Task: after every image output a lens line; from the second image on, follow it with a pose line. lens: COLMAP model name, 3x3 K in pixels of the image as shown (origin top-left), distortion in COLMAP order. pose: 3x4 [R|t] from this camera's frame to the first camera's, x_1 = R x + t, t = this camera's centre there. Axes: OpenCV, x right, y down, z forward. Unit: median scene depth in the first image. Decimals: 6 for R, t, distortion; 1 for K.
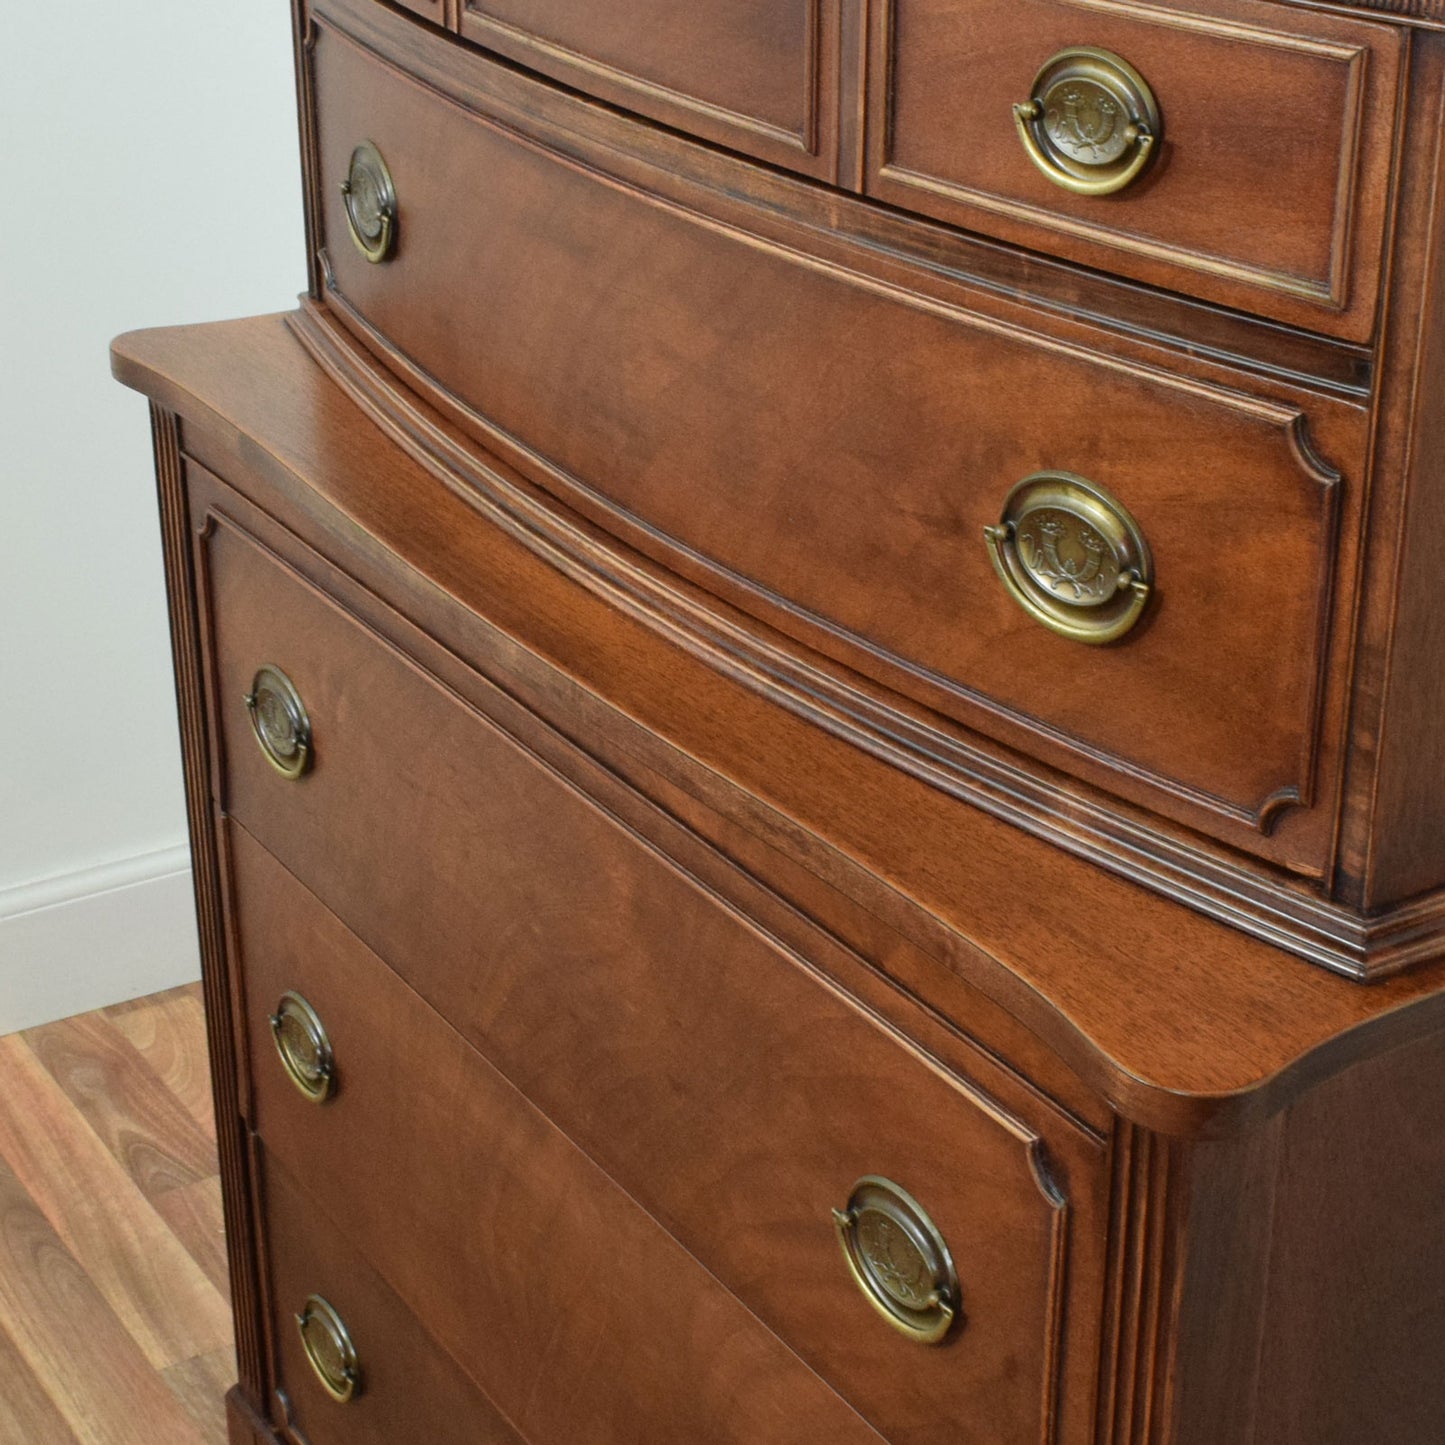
lens RADIAL K [[2954.4, 0, 722.5], [0, 2954.4, 722.5], [0, 0, 1]] dist [-0.008530, -0.153588]
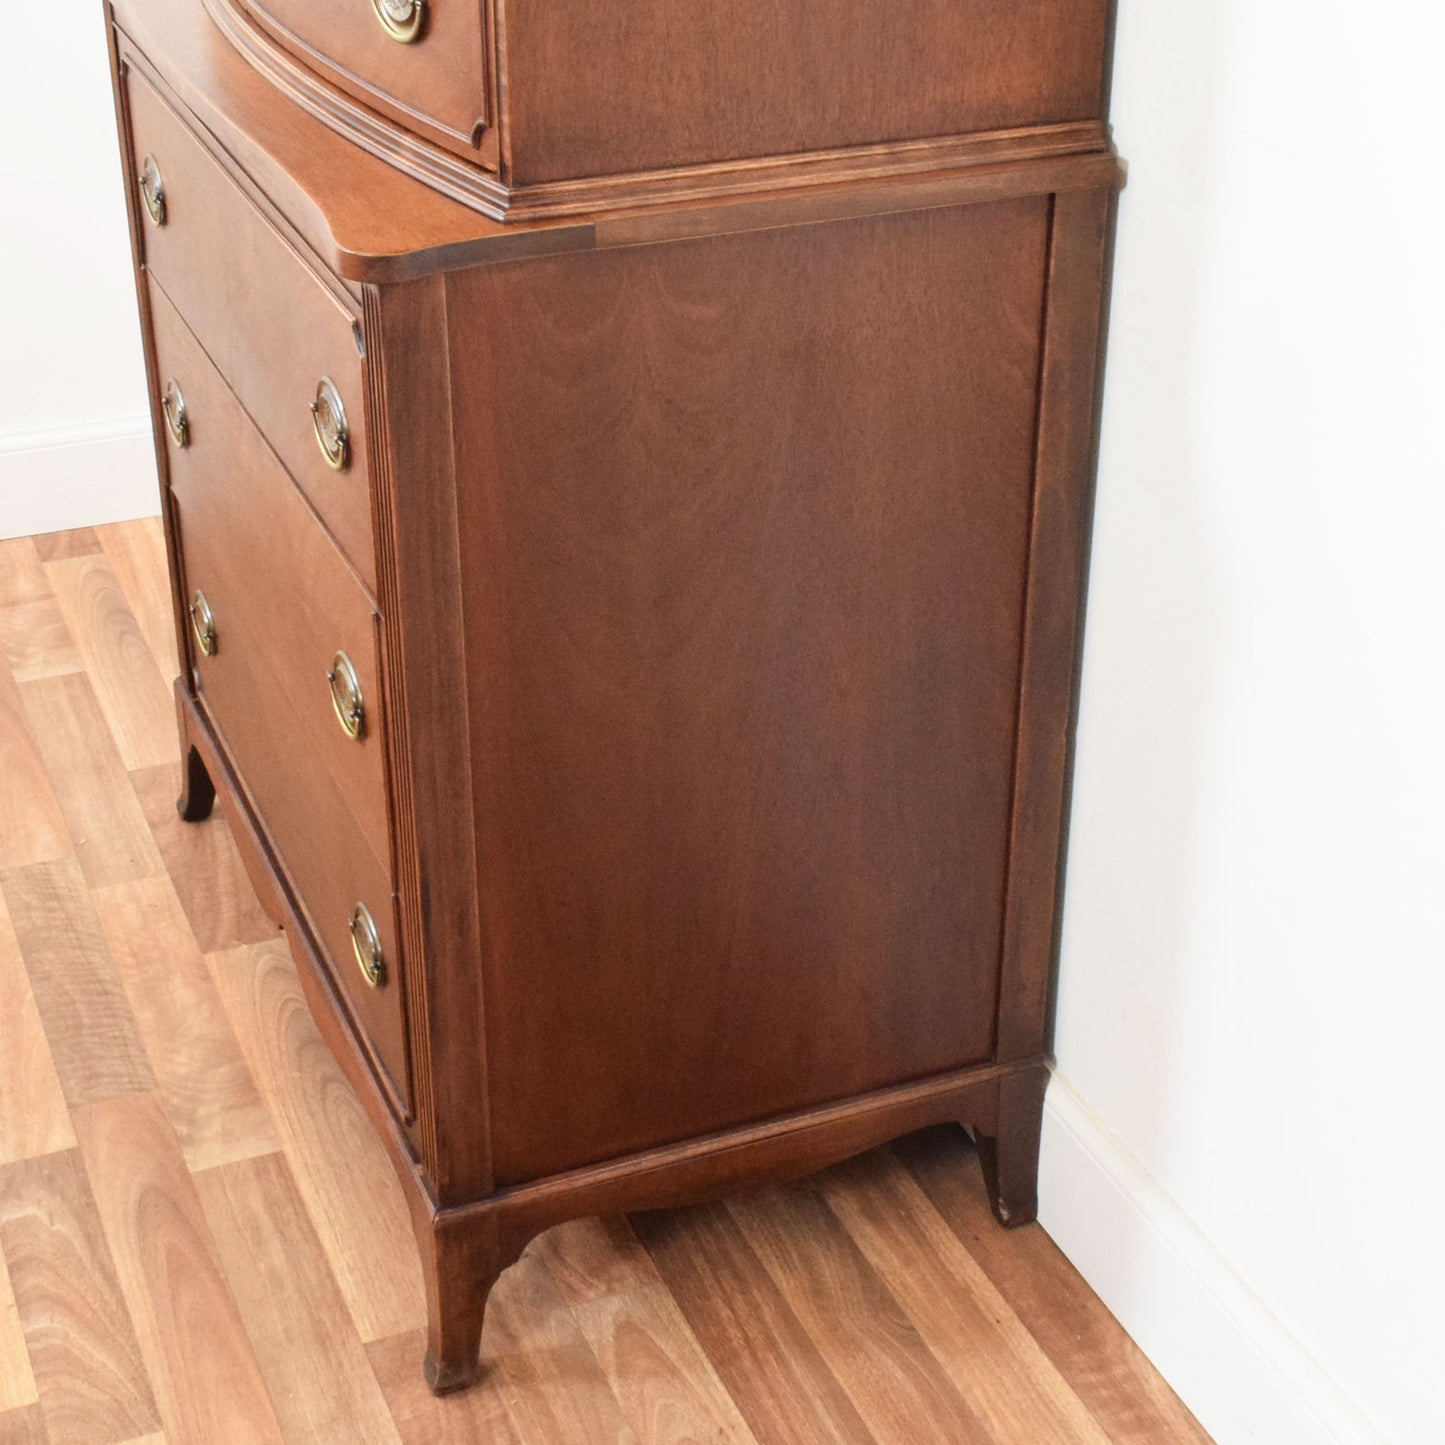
lens RADIAL K [[2470.5, 0, 722.5], [0, 2470.5, 722.5], [0, 0, 1]] dist [-0.007972, -0.084641]
pose [[0.987097, 0.082748, -0.137087, 0.525971], [-0.074159, 0.995019, 0.066621, 0.254205], [0.141916, -0.055595, 0.988316, -0.422509]]
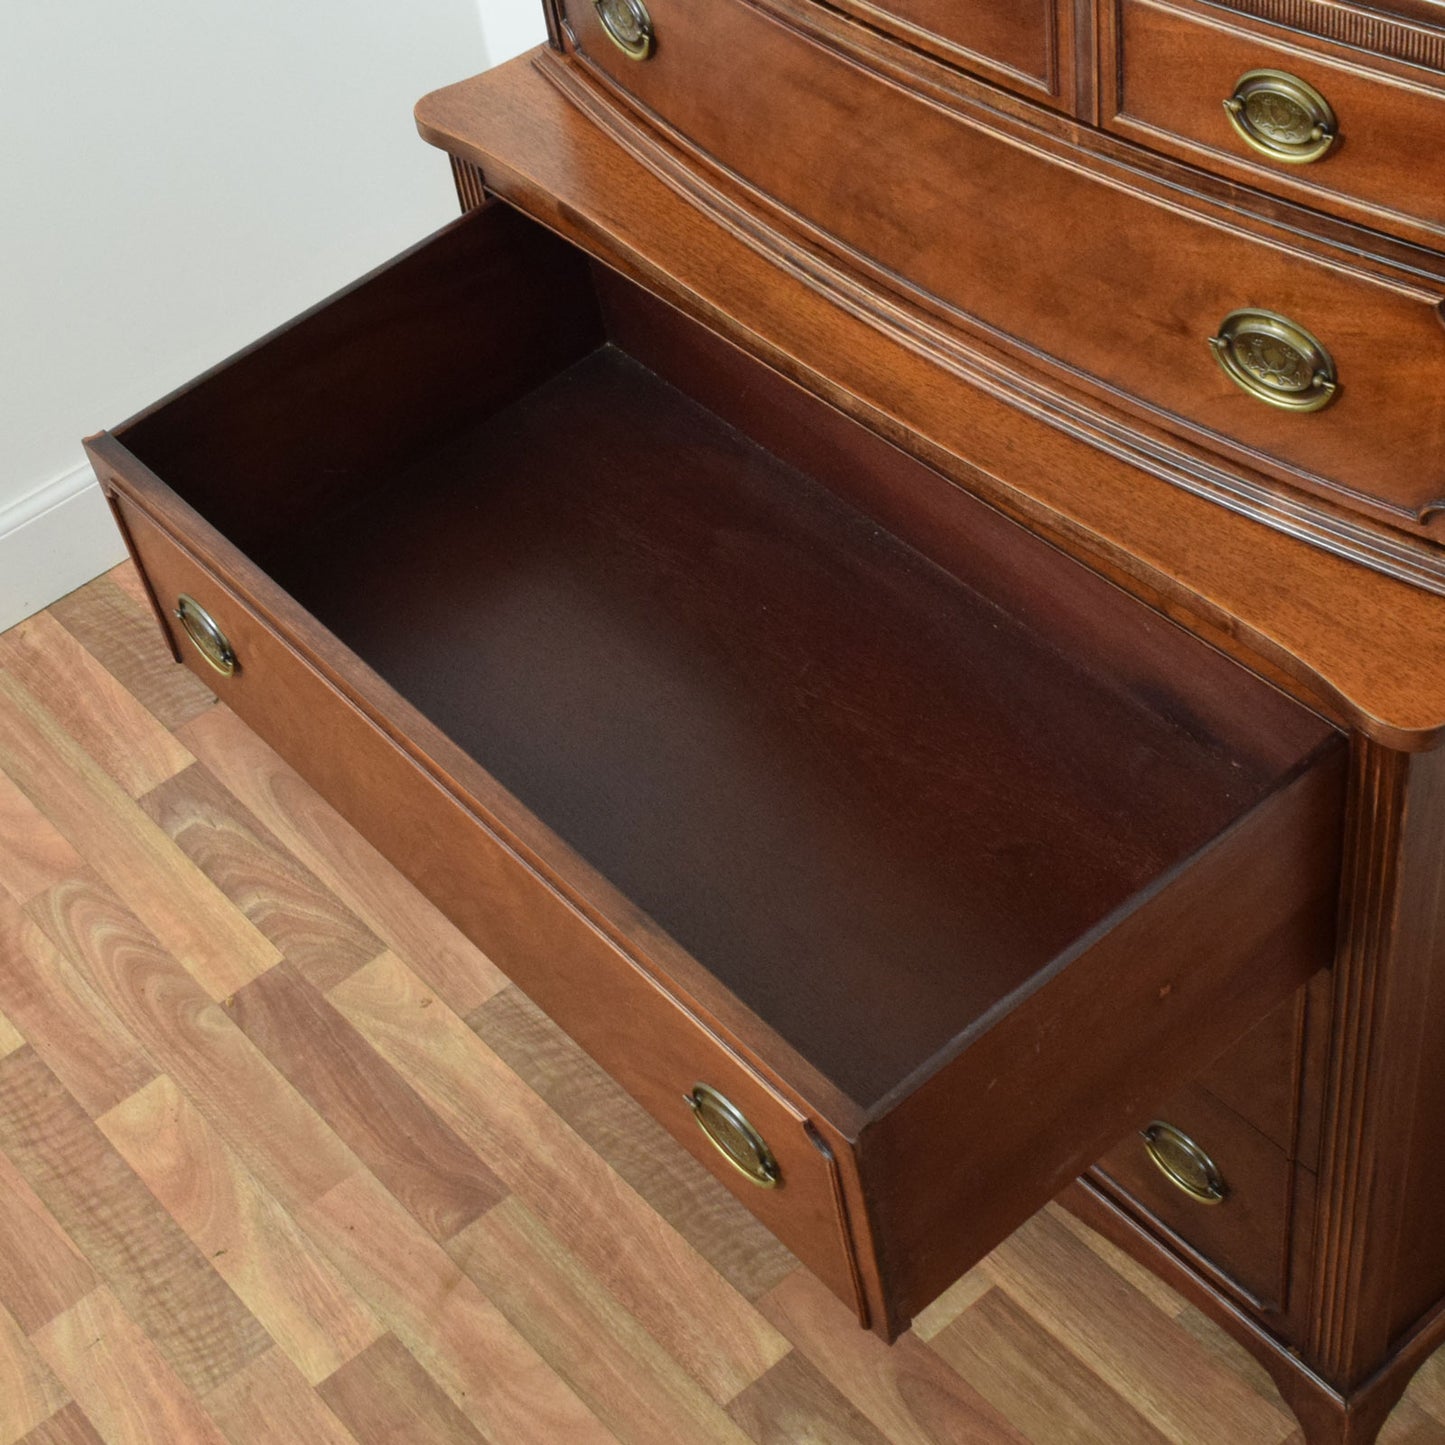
lens RADIAL K [[2586.0, 0, 665.7], [0, 2586.0, 643.2], [0, 0, 1]] dist [-0.025647, 0.014048]
pose [[0.983070, -0.183221, 0.001935, -0.213505], [0.173027, 0.931742, 0.319245, -0.387964], [-0.060295, -0.313506, 0.947670, -0.279661]]
